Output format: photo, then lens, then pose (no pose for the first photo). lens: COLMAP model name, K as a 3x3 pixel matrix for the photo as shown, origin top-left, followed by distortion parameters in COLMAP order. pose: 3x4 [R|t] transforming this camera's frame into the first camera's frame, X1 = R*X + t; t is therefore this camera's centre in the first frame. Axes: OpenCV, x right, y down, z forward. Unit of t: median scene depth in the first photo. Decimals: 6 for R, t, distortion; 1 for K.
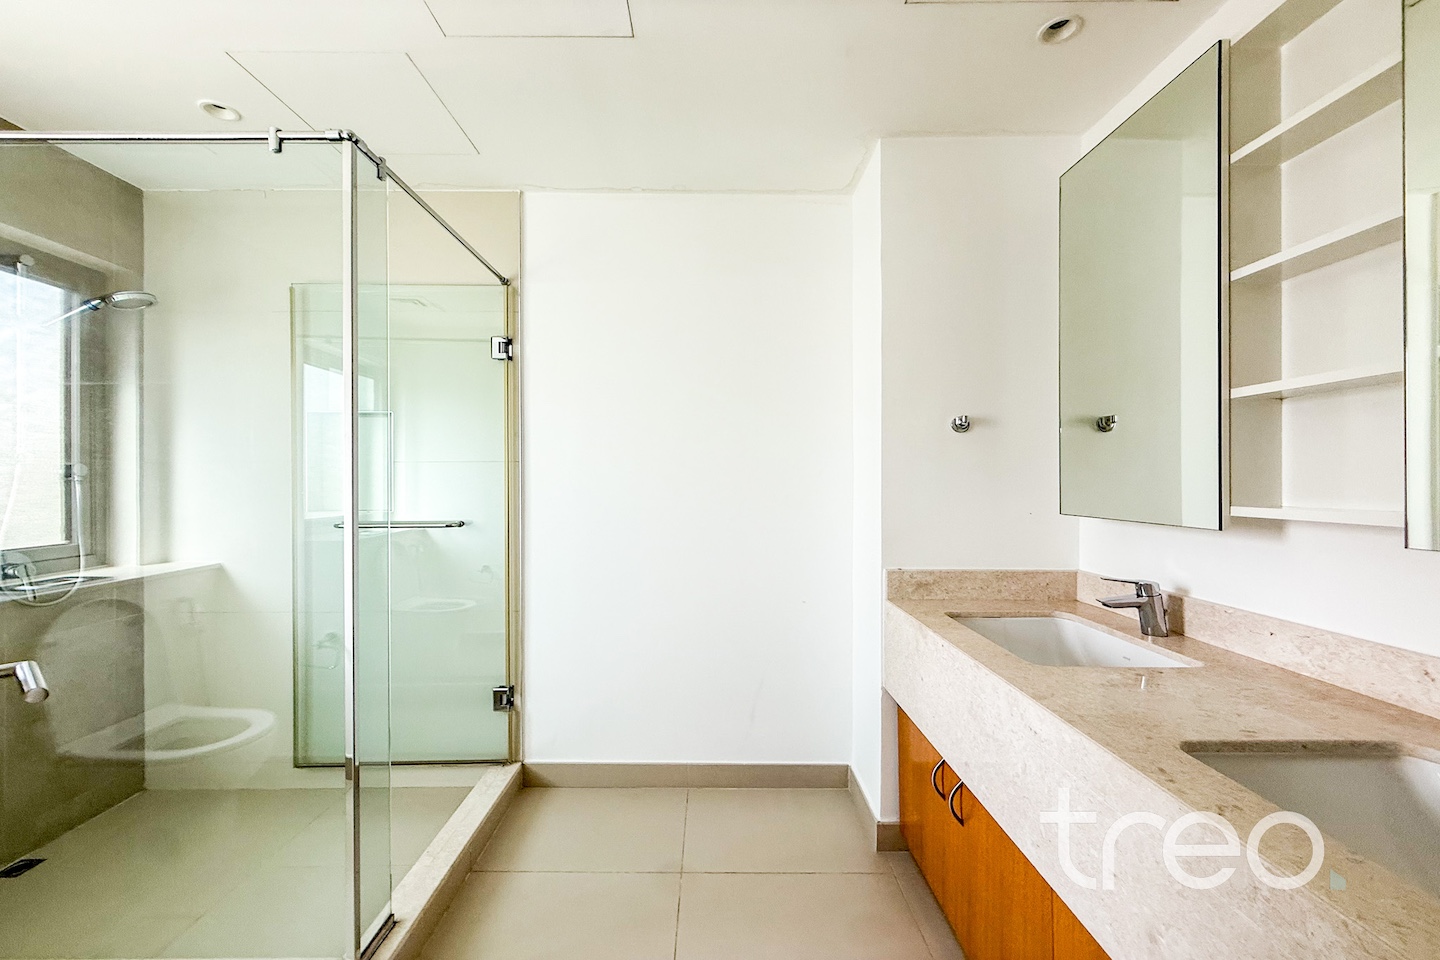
lens RADIAL K [[584.4, 0, 713.2], [0, 584.4, 480.5], [0, 0, 1]] dist [0.000114, -0.000769]
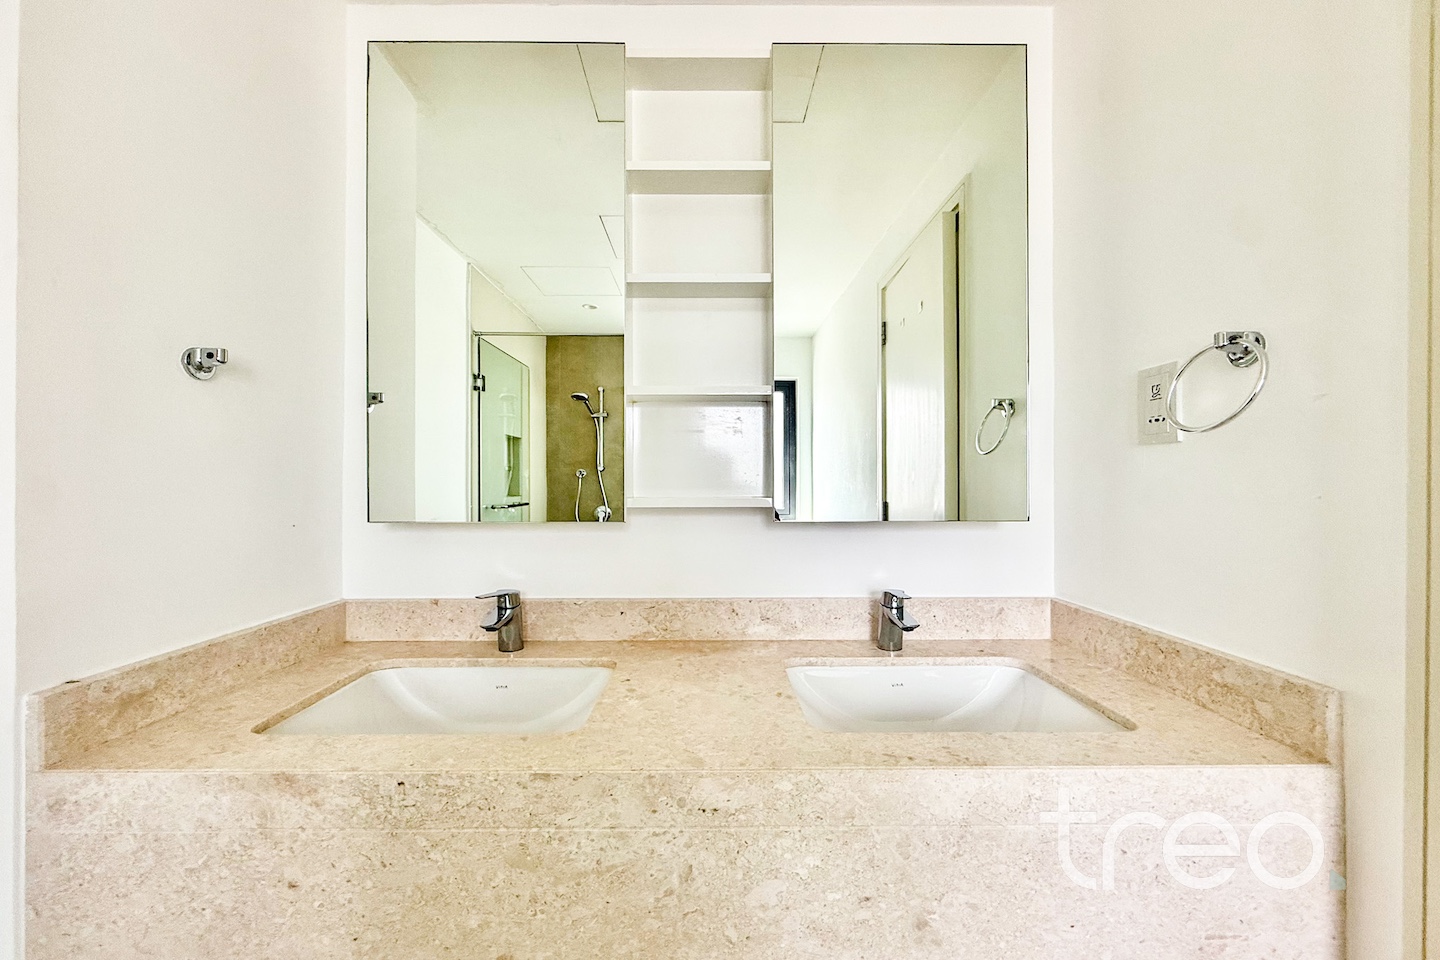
lens RADIAL K [[584.4, 0, 713.0], [0, 584.4, 479.7], [0, 0, 1]] dist [0.000114, -0.000769]
pose [[-0.003654, 0.005747, 0.999977, -0.106953], [0.002436, 0.999981, -0.005738, 0.010975], [-0.999990, 0.002415, -0.003668, 0.573664]]
